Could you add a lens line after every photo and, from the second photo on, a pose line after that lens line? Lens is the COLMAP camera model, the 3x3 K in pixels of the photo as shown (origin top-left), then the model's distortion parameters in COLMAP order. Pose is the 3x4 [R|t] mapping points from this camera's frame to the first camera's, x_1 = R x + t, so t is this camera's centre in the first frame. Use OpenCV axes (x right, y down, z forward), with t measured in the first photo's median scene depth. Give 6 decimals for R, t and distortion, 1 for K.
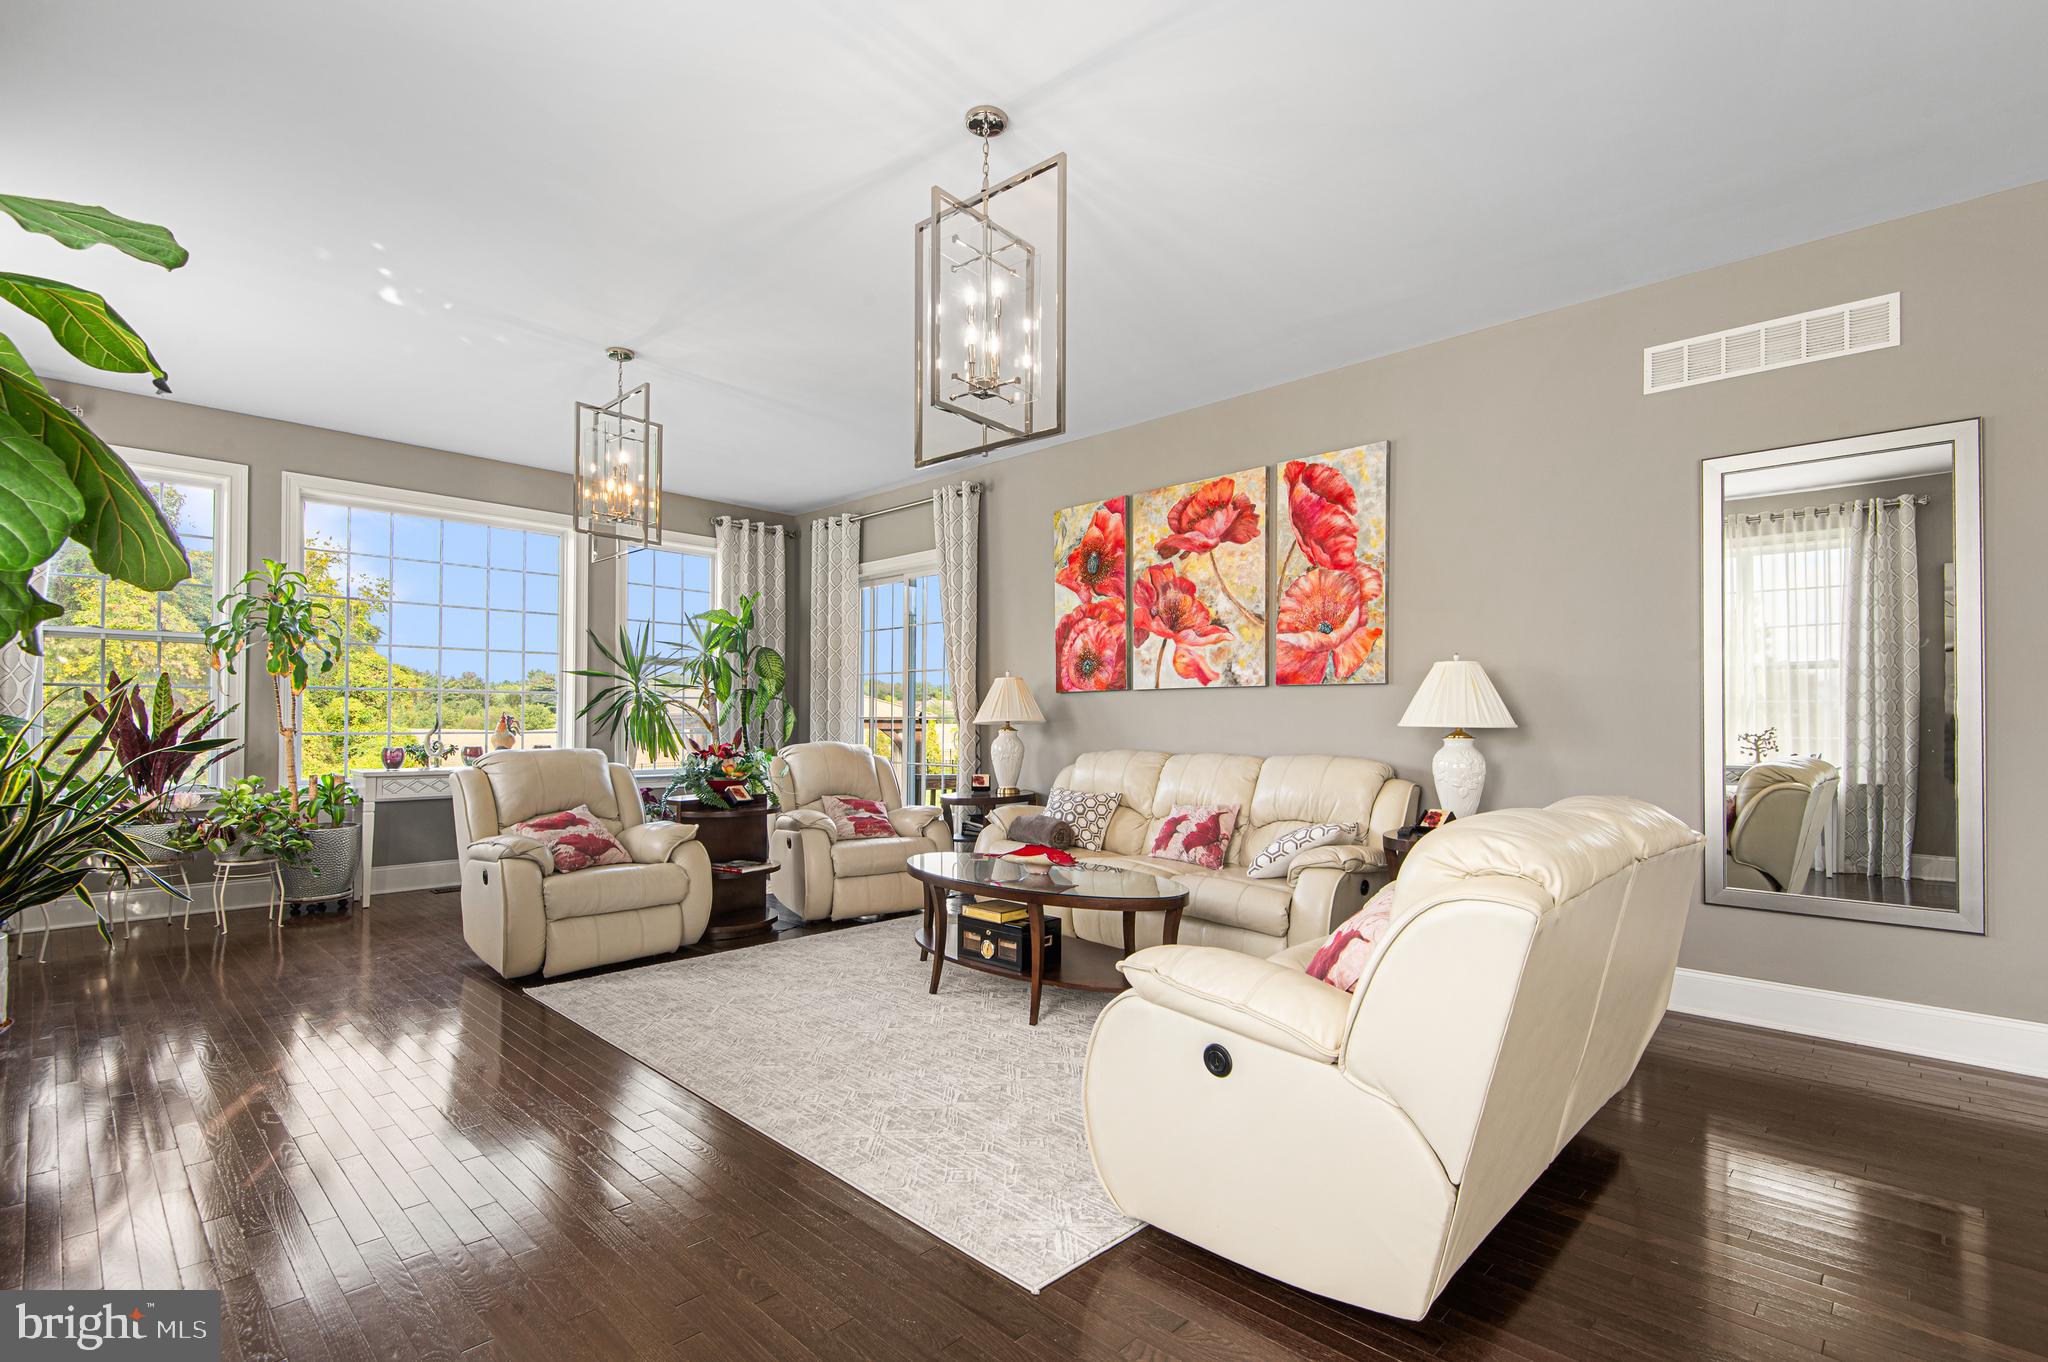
lens RADIAL K [[941.3, 0, 1030.5], [0, 941.3, 709.1], [0, 0, 1]] dist [0.041812, -0.027090]
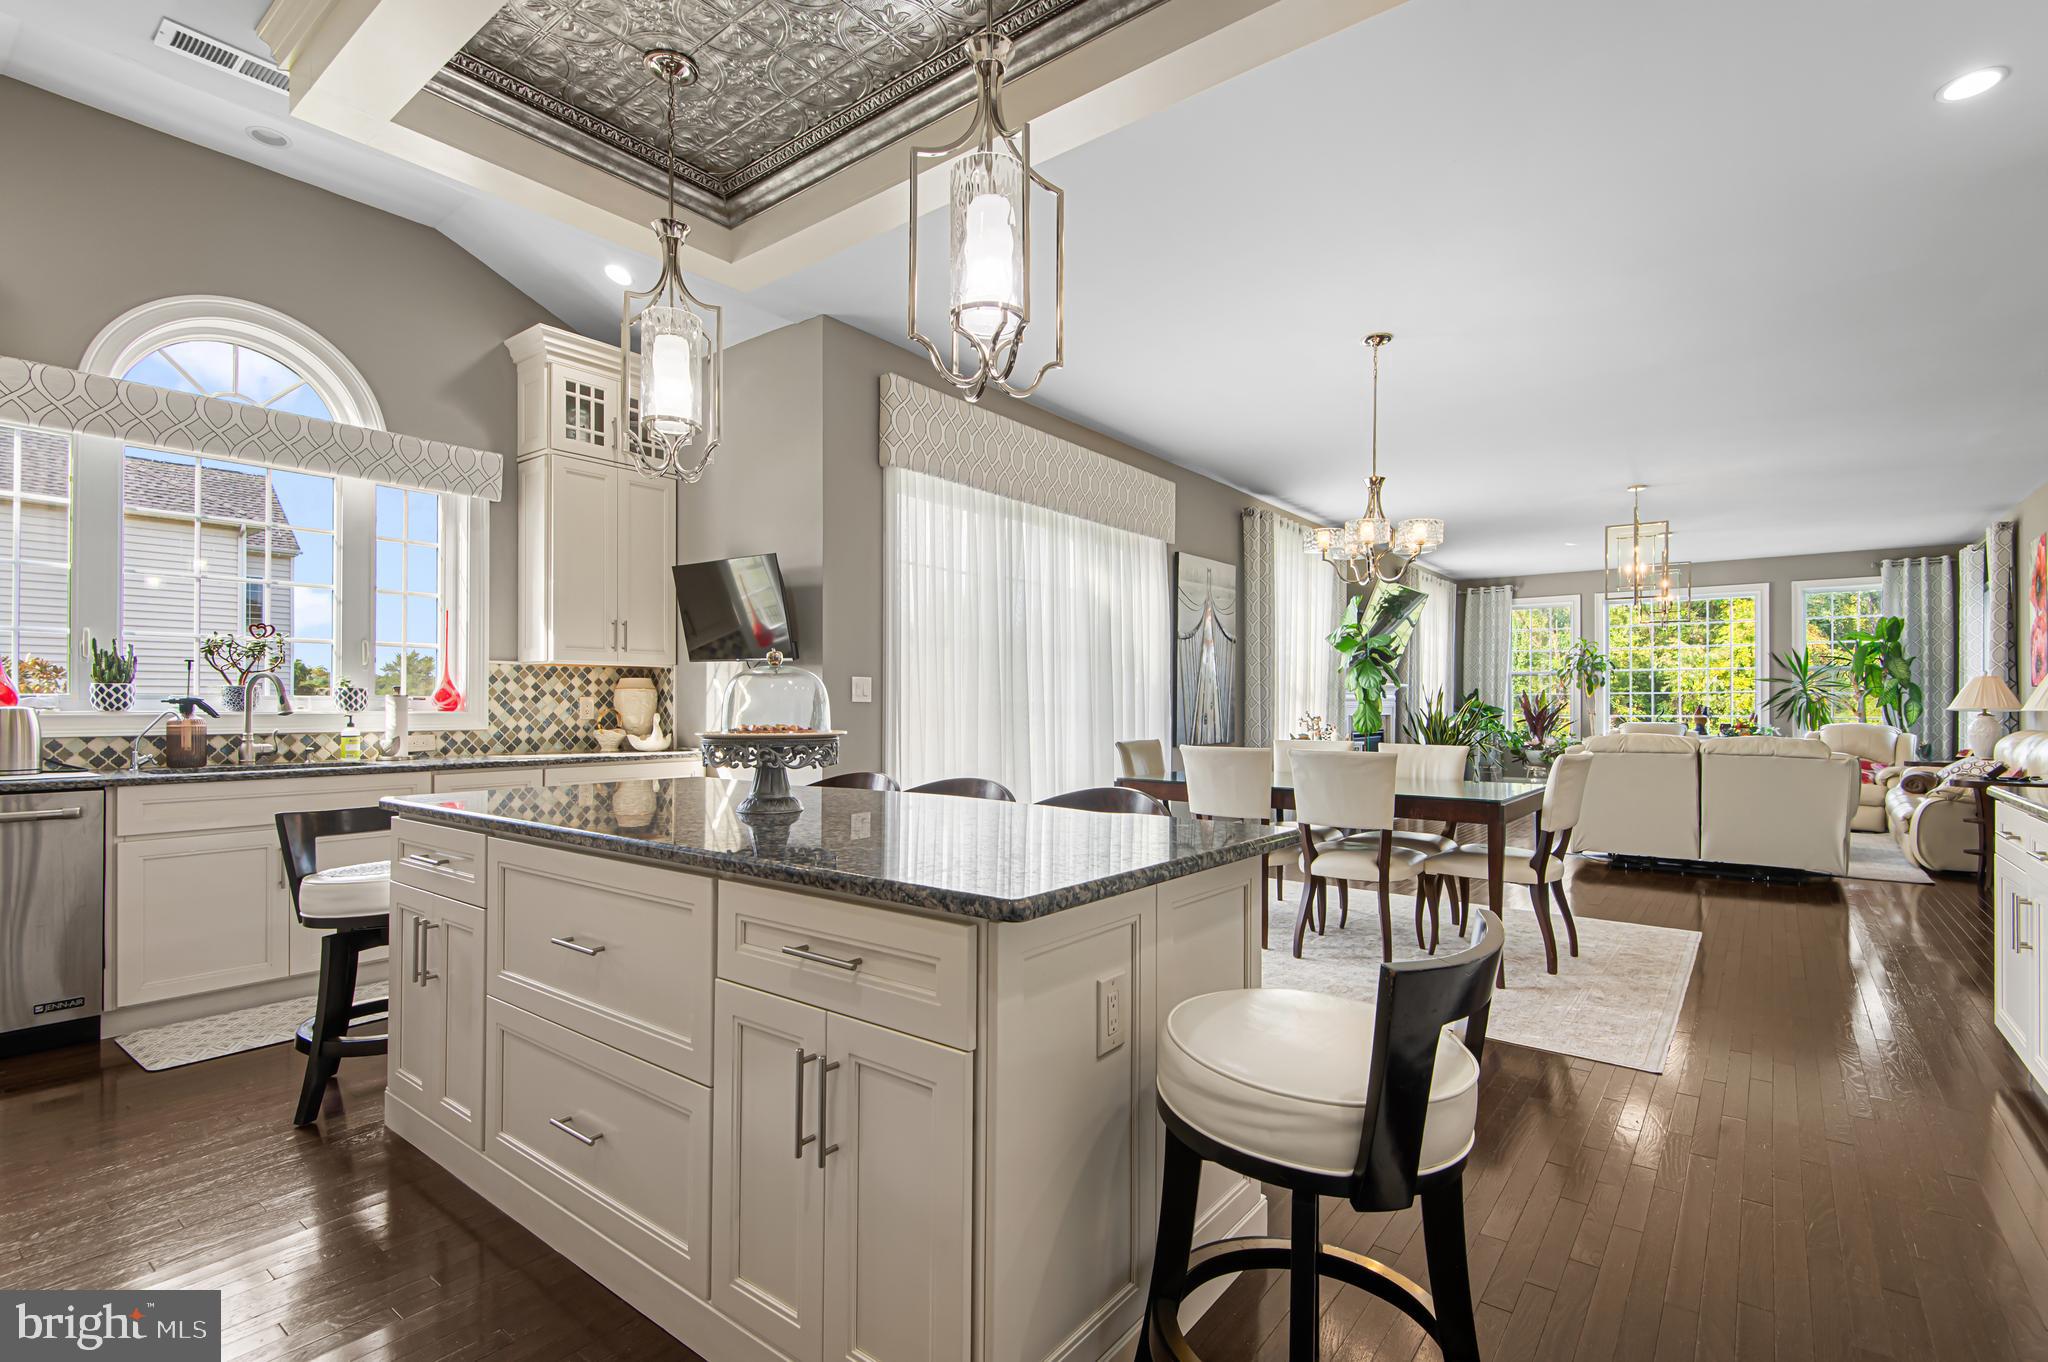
lens RADIAL K [[956.6, 0, 1030.1], [0, 956.6, 700.4], [0, 0, 1]] dist [0.003508, -0.005802]
pose [[0.103215, -0.008544, -0.994622, 1.252980], [0.008040, 0.999938, -0.007755, 0.000487], [0.994627, -0.007196, 0.103277, -0.507609]]
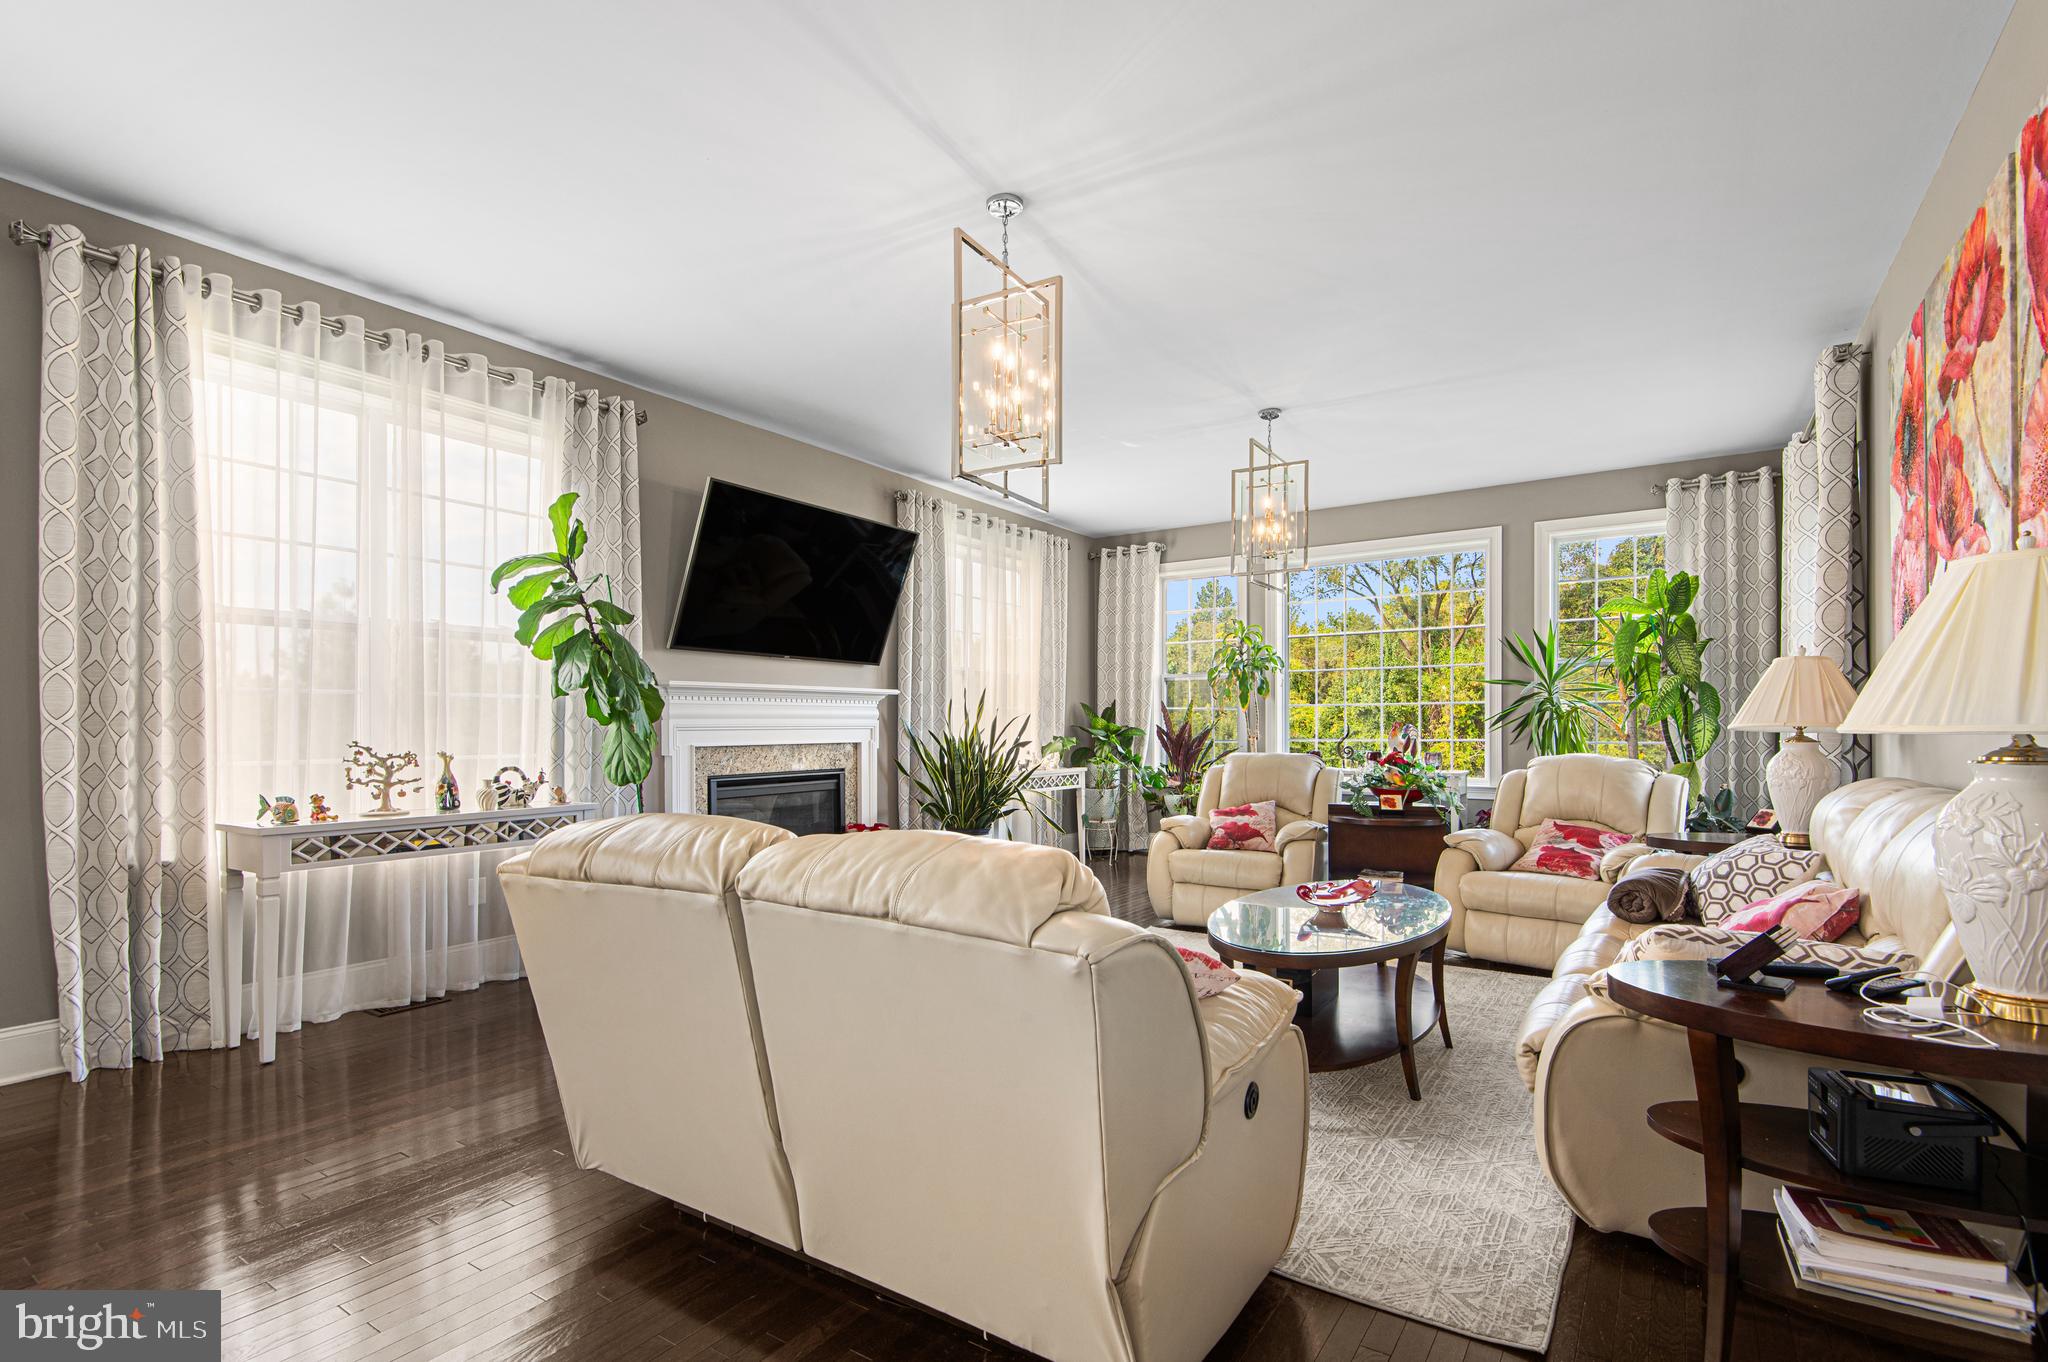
lens RADIAL K [[968.8, 0, 1031.2], [0, 968.8, 733.6], [0, 0, 1]] dist [0.001772, -0.000212]
pose [[0.174131, -0.000051, -0.984723, 0.555295], [0.014899, 0.999886, 0.002583, 0.008482], [0.984610, -0.015122, 0.174112, 0.412243]]
